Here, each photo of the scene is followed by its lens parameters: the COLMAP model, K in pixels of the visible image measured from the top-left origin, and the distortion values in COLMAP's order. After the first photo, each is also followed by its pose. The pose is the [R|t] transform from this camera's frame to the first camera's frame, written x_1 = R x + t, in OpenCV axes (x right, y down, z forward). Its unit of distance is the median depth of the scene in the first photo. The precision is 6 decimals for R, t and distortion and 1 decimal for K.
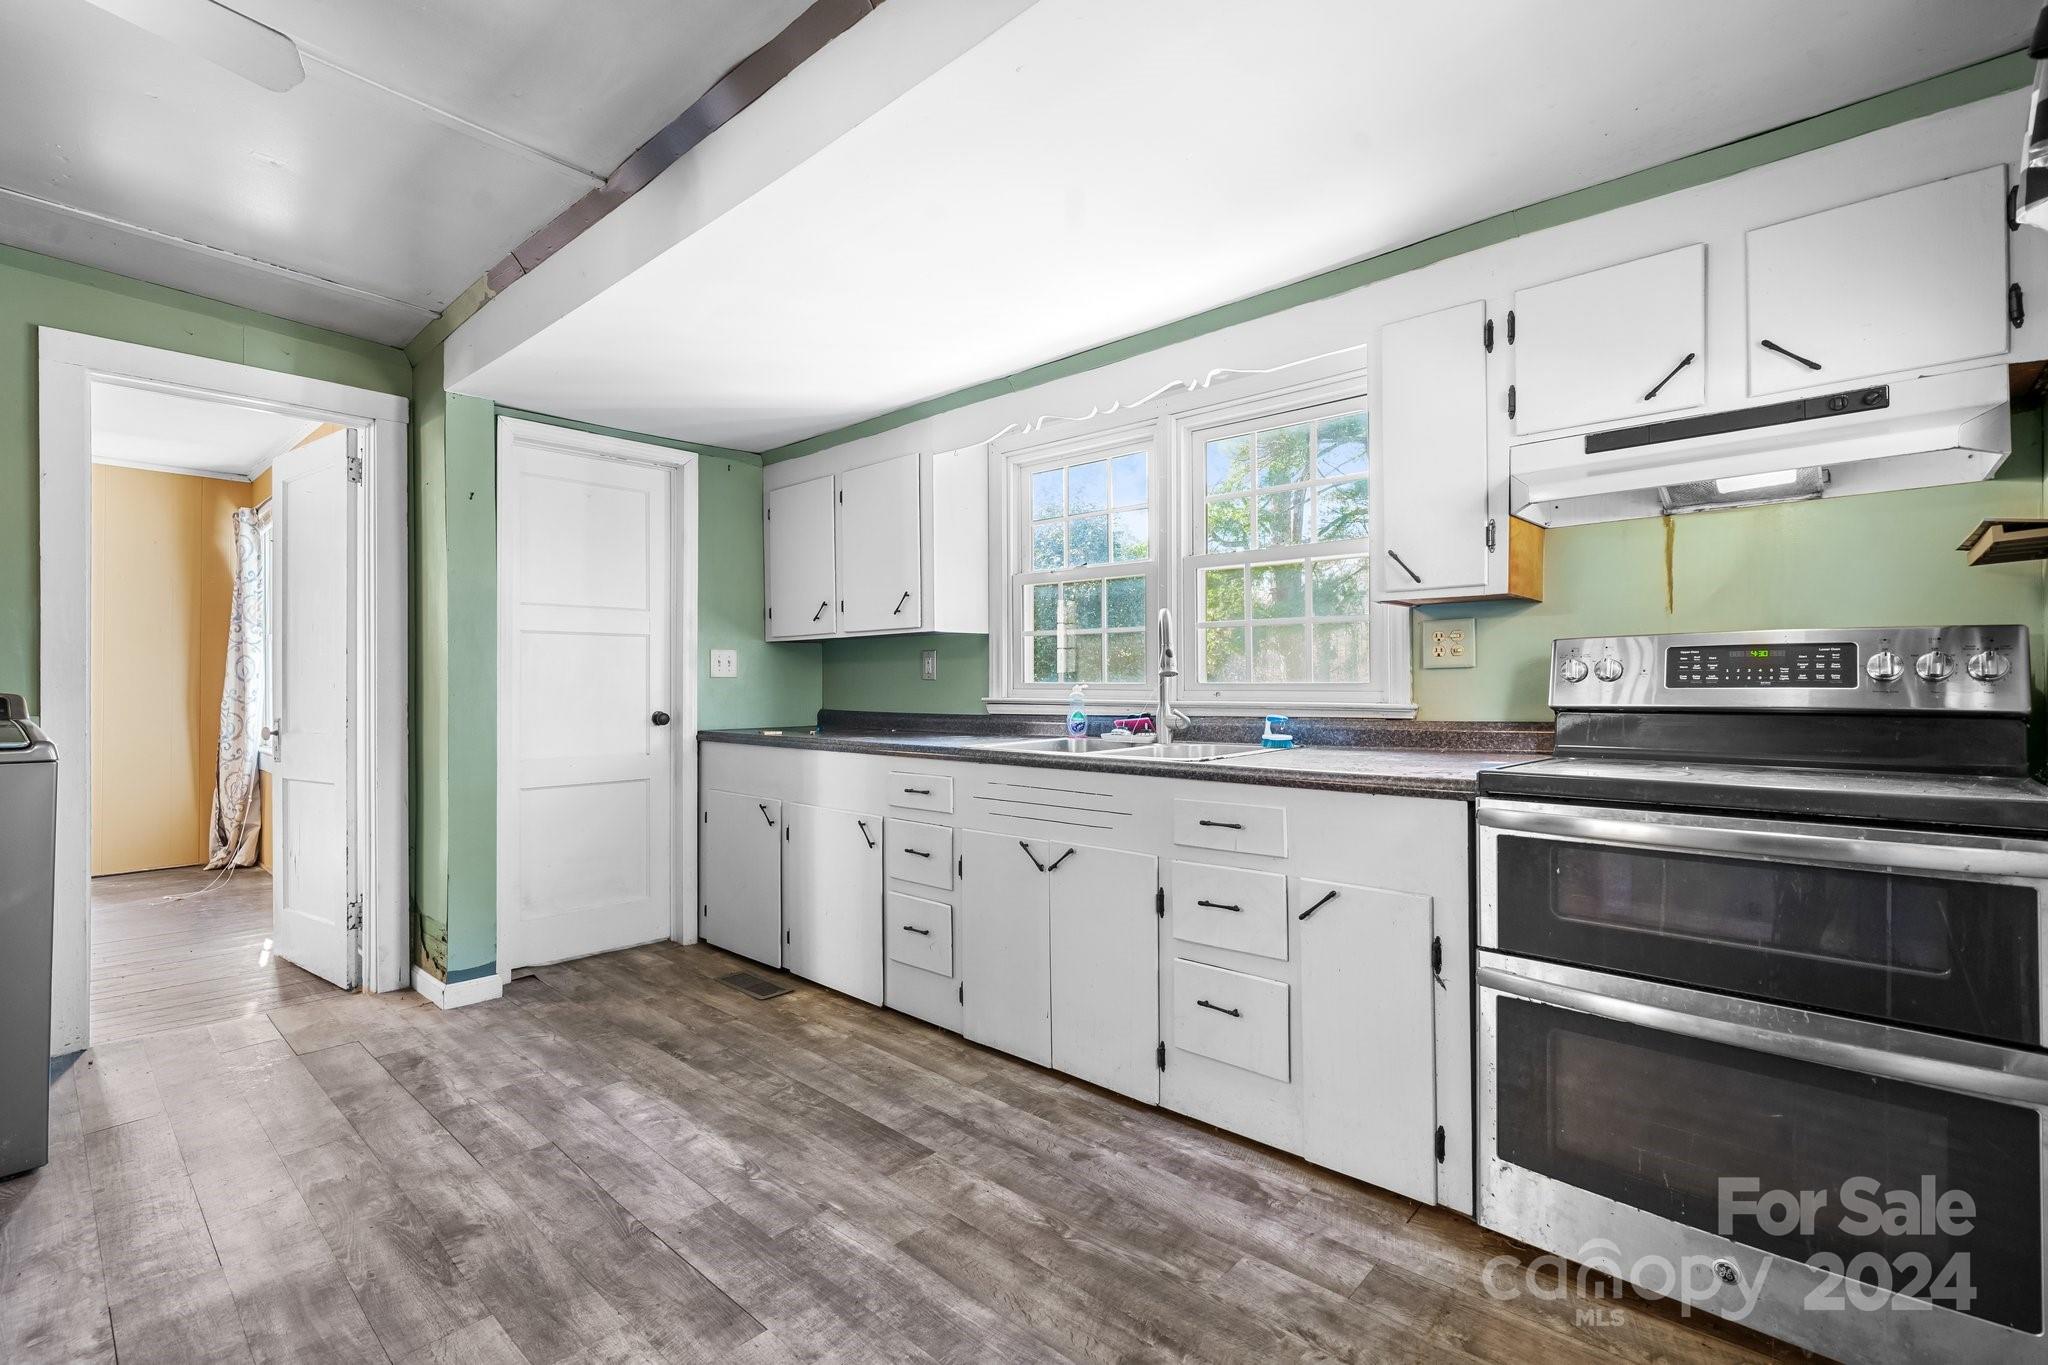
lens RADIAL K [[931.8, 0, 986.1], [0, 931.8, 645.6], [0, 0, 1]] dist [0.001017, 0.000880]
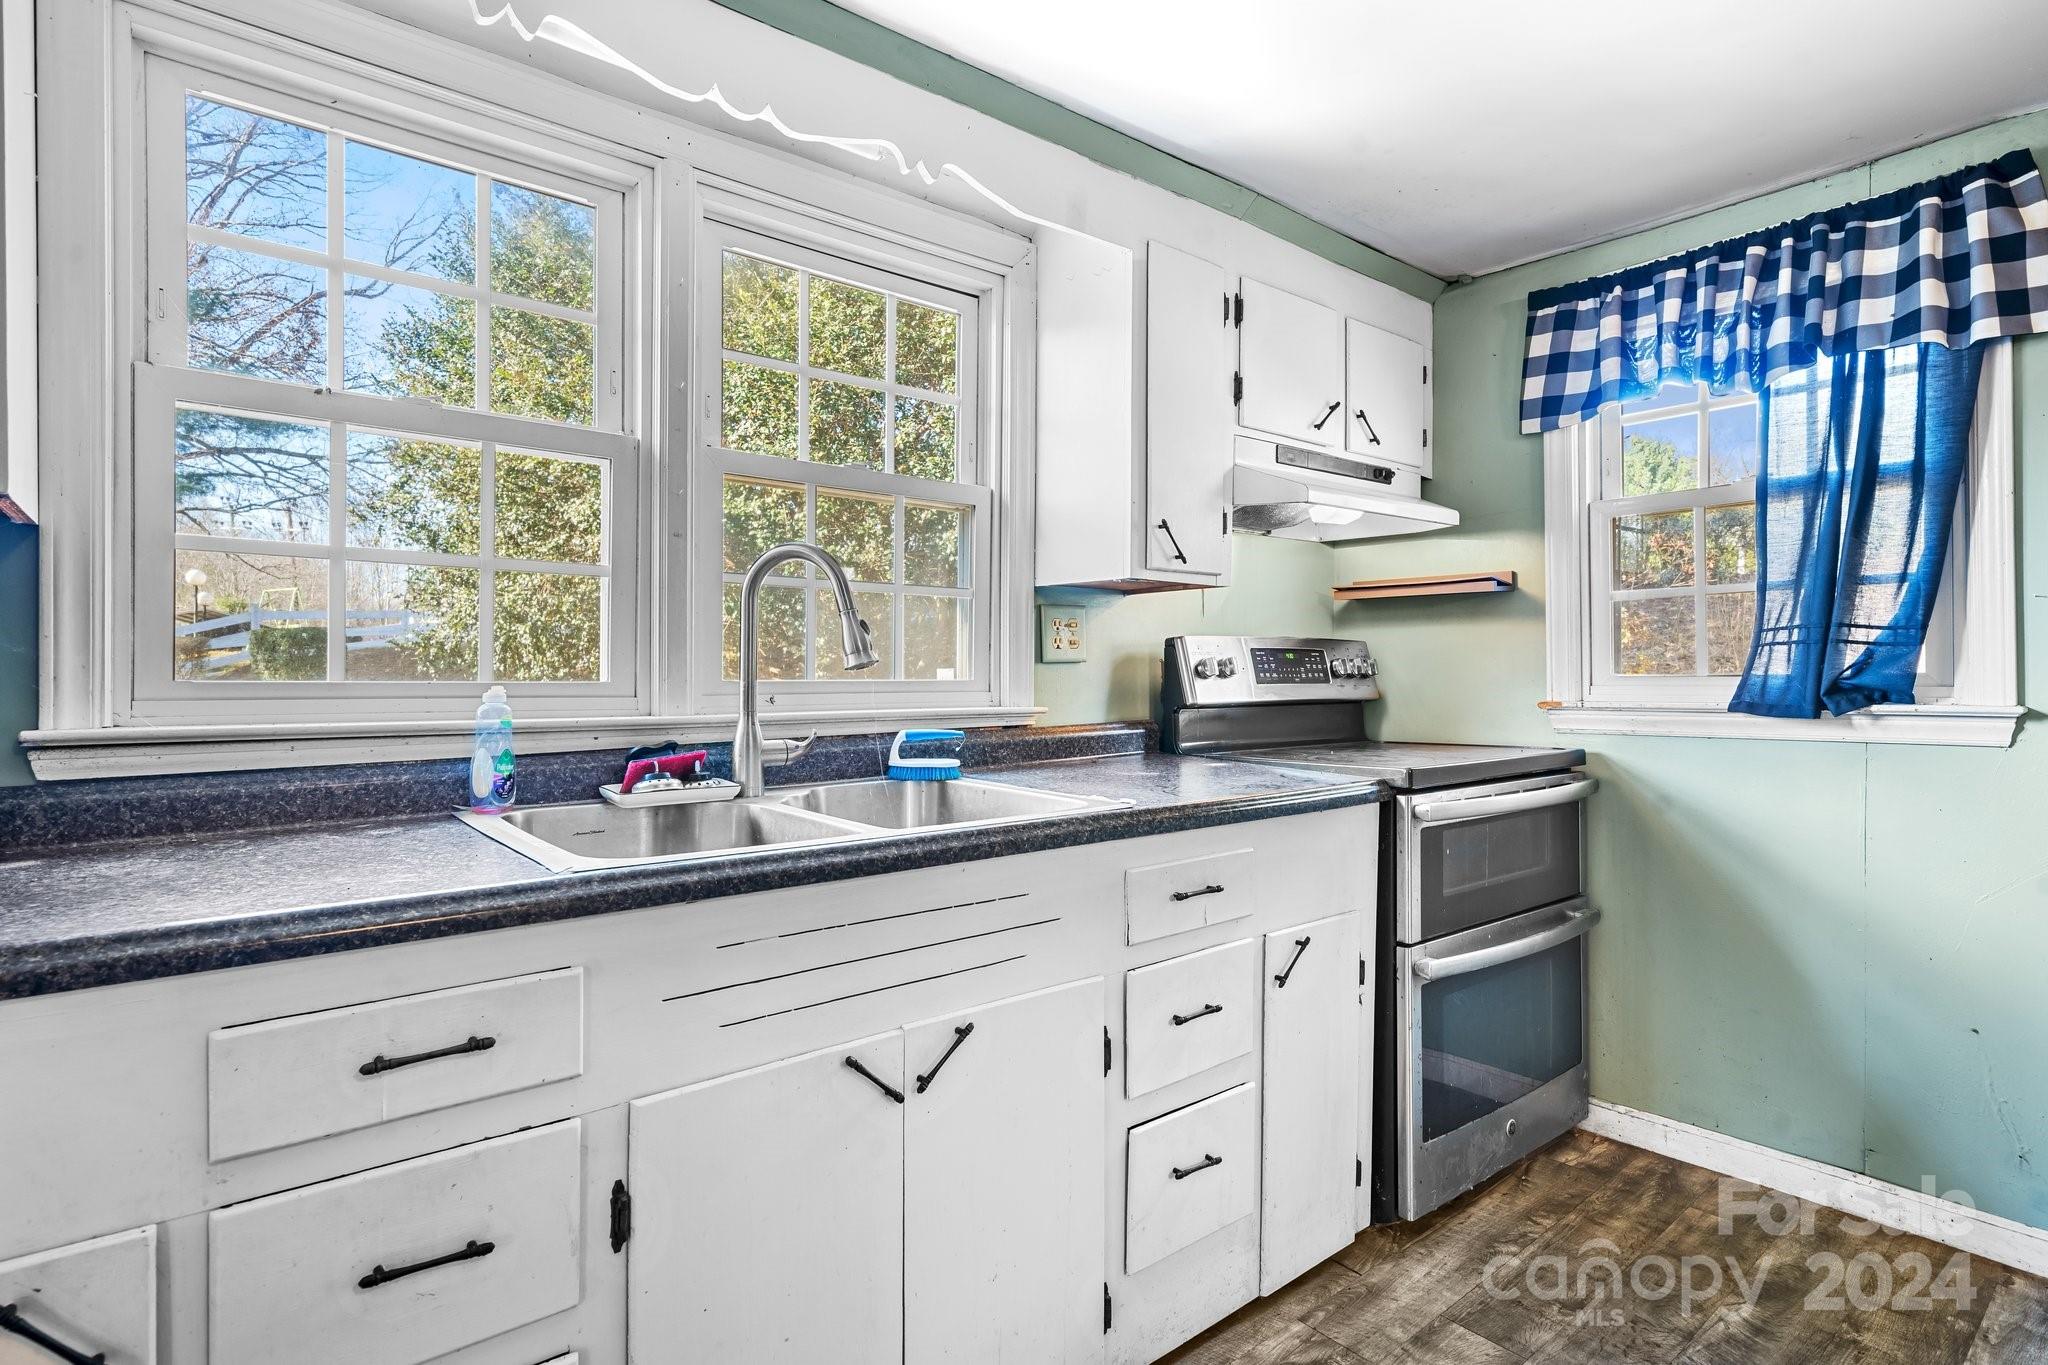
lens RADIAL K [[1056.6, 0, 1020.0], [0, 1056.6, 662.7], [0, 0, 1]] dist [0.003387, -0.000681]
pose [[0.102149, 0.013615, 0.994676, -0.472397], [-0.039440, 0.999176, -0.009626, 0.035749], [-0.993987, -0.038247, 0.102602, 0.958423]]
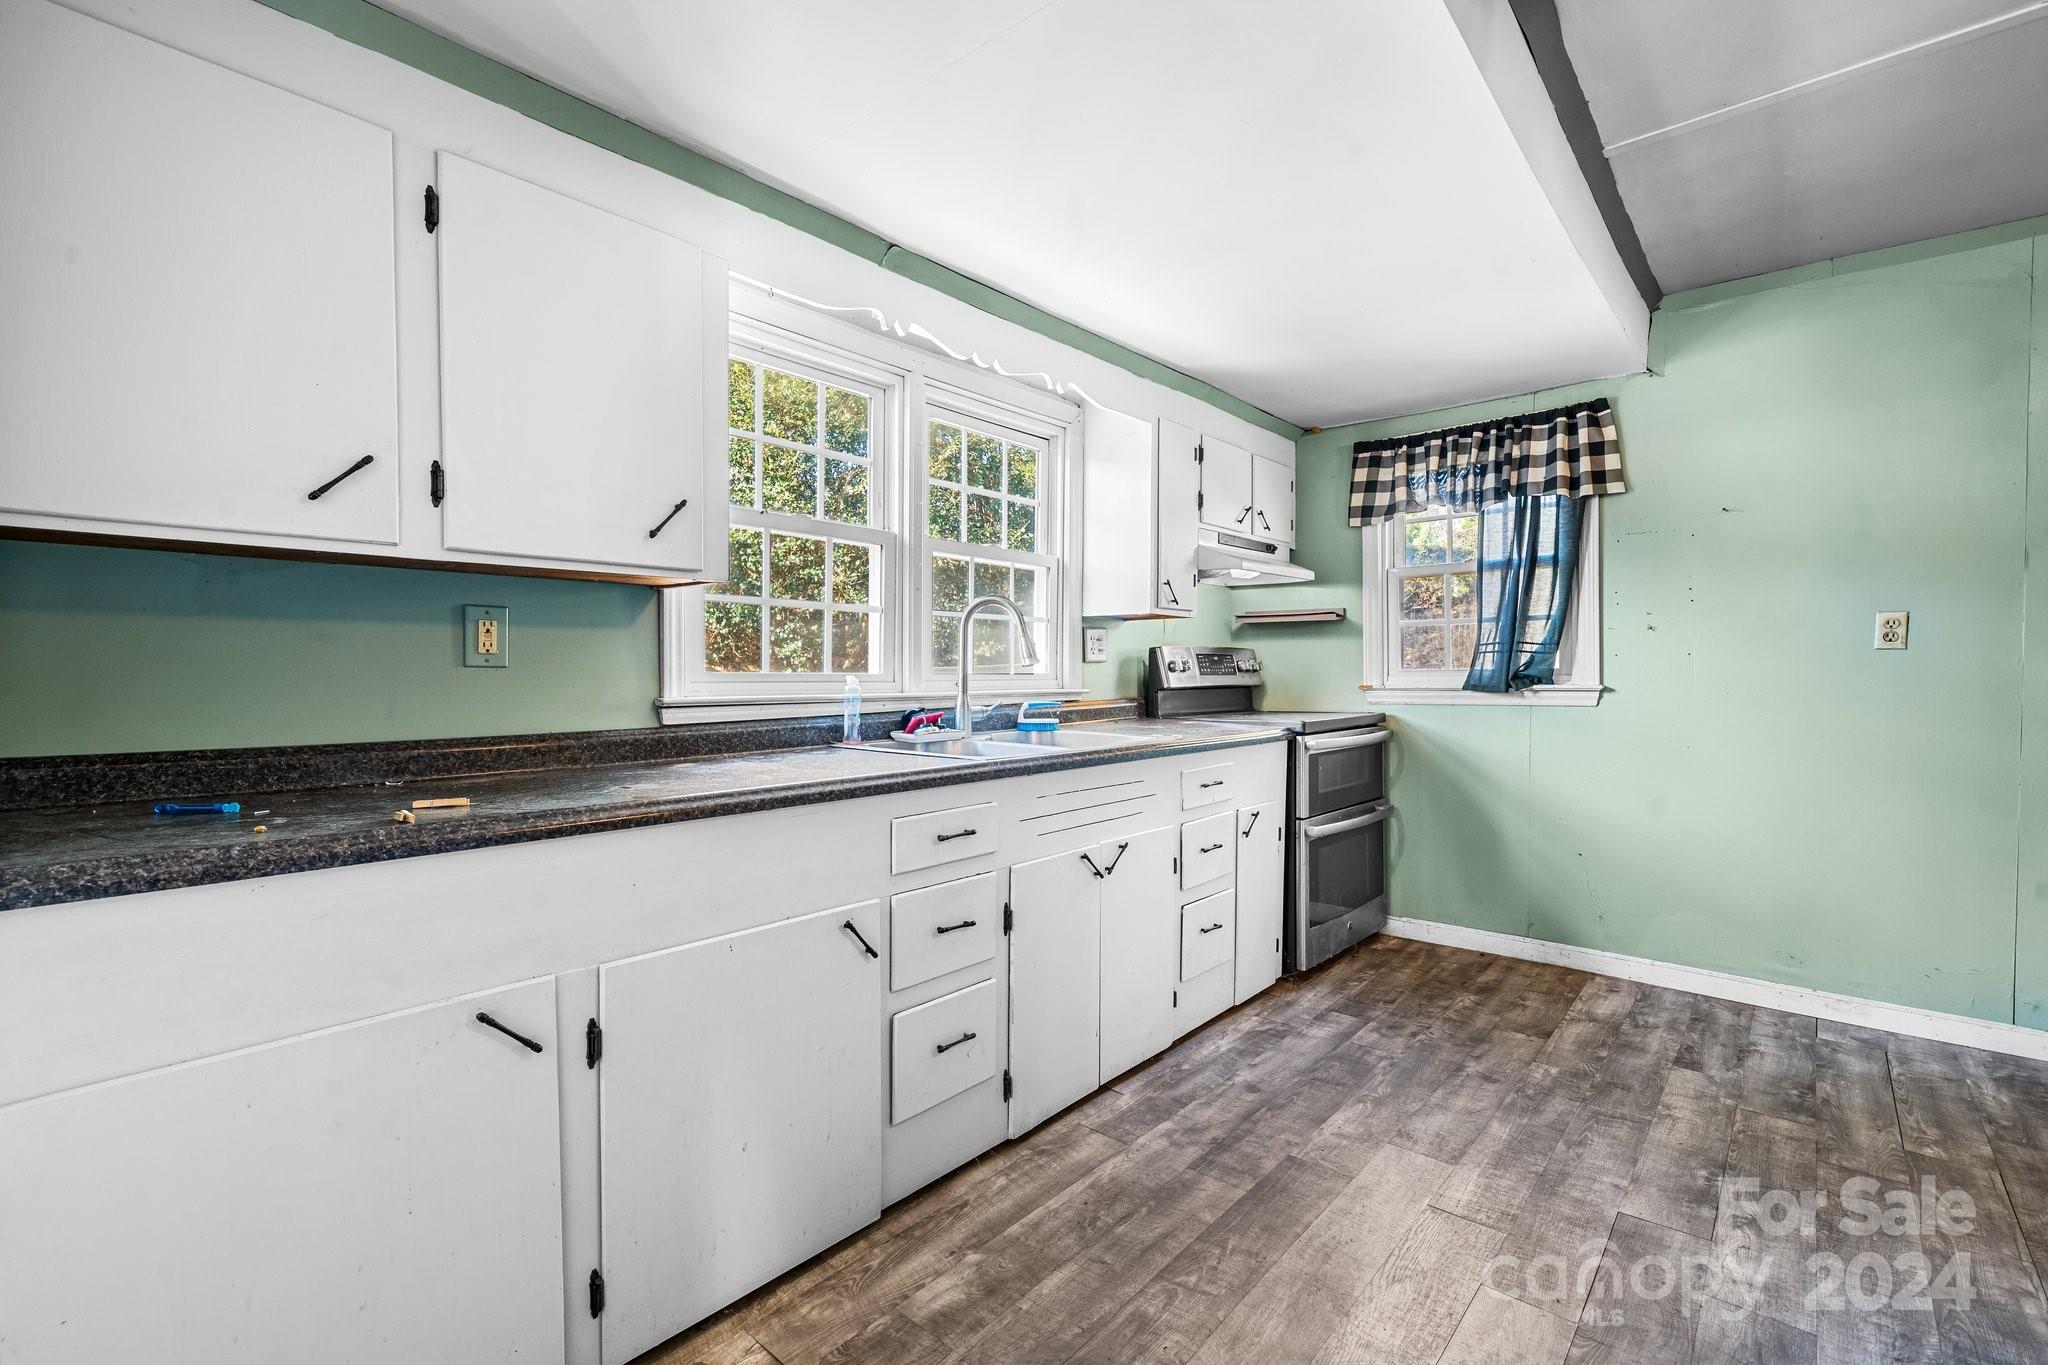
lens RADIAL K [[931.8, 0, 1020.8], [0, 931.8, 669.1], [0, 0, 1]] dist [0.001017, 0.000880]
pose [[-0.062990, 0.005932, 0.997997, -0.904846], [-0.038182, 0.999236, -0.008349, 0.051294], [-0.997284, -0.038631, -0.062715, 1.220567]]
